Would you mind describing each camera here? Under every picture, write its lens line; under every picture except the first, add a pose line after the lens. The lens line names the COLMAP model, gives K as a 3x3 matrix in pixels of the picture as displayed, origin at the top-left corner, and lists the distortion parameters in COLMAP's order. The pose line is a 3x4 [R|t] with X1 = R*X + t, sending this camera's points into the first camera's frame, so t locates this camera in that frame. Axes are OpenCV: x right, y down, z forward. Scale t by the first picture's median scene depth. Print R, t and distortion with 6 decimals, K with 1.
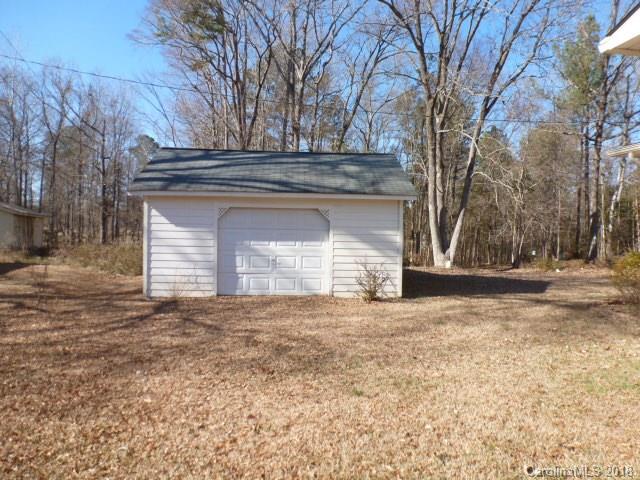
lens RADIAL K [[449.0, 0, 322.0], [0, 449.0, 239.1], [0, 0, 1]] dist [-0.048926, 0.005609]
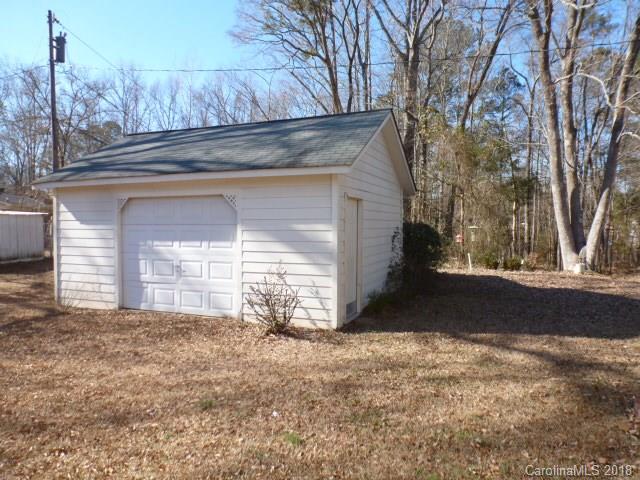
lens RADIAL K [[449.0, 0, 318.7], [0, 449.0, 240.2], [0, 0, 1]] dist [-0.048926, 0.005609]
pose [[0.909356, -0.002346, -0.416013, 0.416254], [0.009086, 0.999858, 0.014224, -0.004952], [0.415920, -0.016715, 0.909248, 0.422709]]
